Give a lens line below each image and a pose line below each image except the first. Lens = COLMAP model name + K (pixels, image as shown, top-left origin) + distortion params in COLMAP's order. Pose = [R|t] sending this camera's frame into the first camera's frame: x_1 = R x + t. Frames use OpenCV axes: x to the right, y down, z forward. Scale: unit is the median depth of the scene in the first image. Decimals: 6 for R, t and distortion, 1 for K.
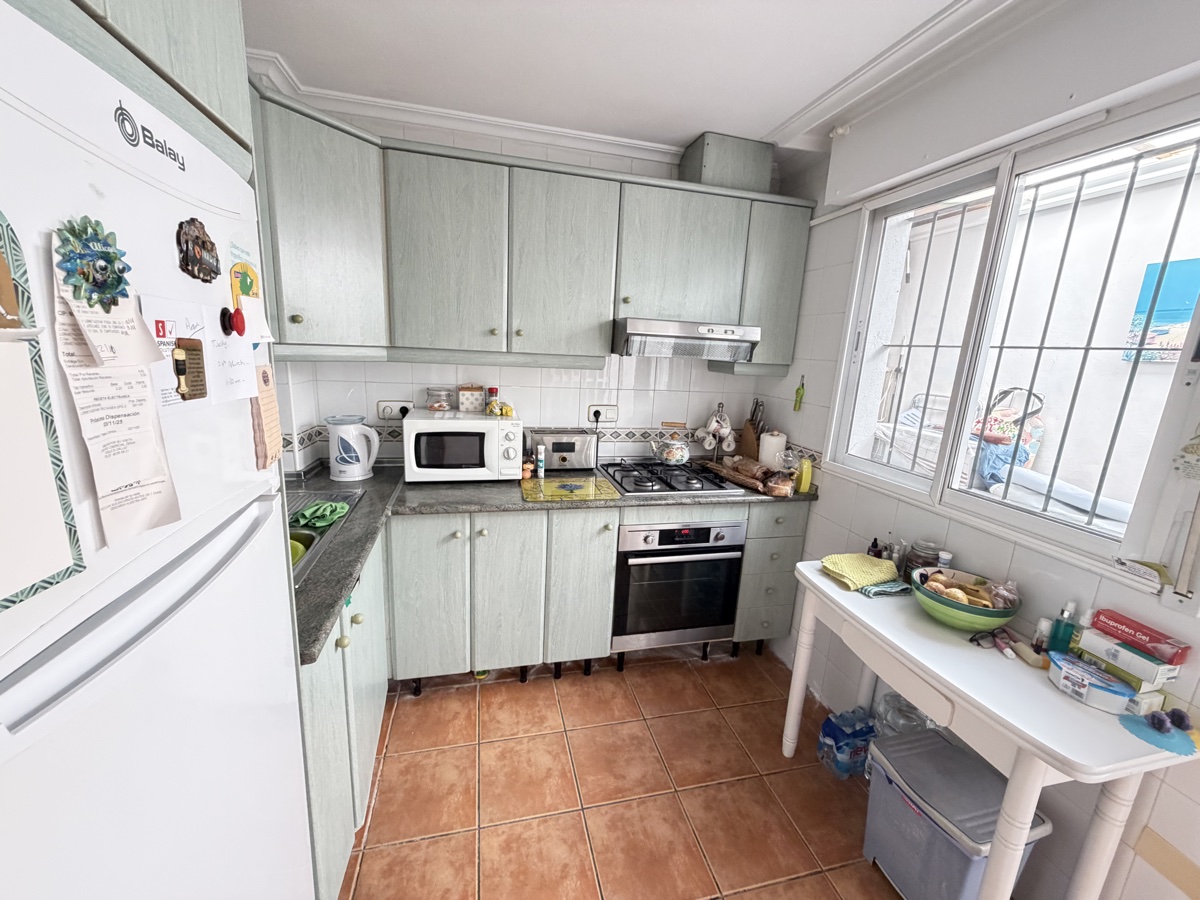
lens RADIAL K [[477.5, 0, 597.1], [0, 477.5, 450.8], [0, 0, 1]] dist [0.001182, -0.000021]
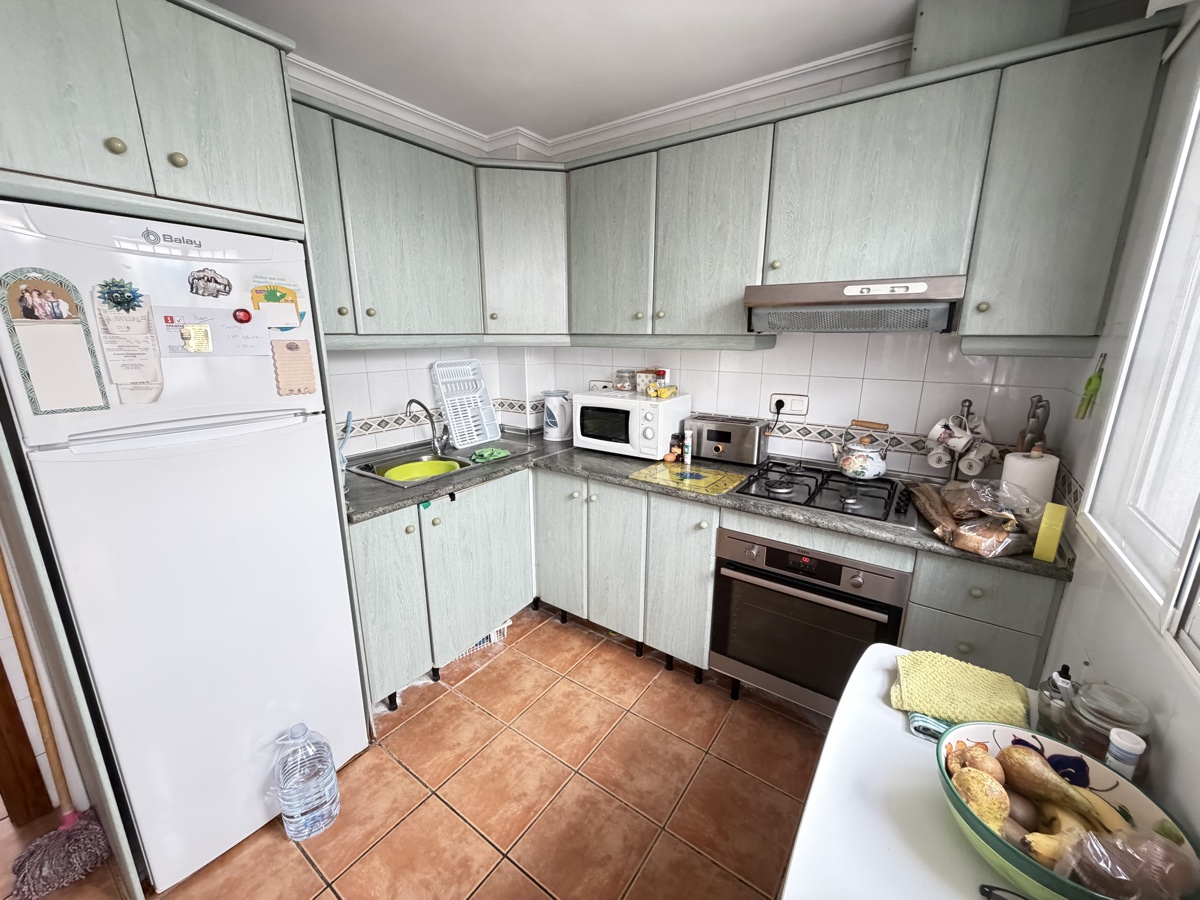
lens RADIAL K [[477.5, 0, 597.6], [0, 477.5, 451.1], [0, 0, 1]] dist [0.001182, -0.000021]
pose [[0.652643, 0.135883, -0.745381, 0.531946], [-0.130386, 0.989252, 0.066177, -0.010726], [0.746362, 0.053997, 0.663346, 0.241756]]
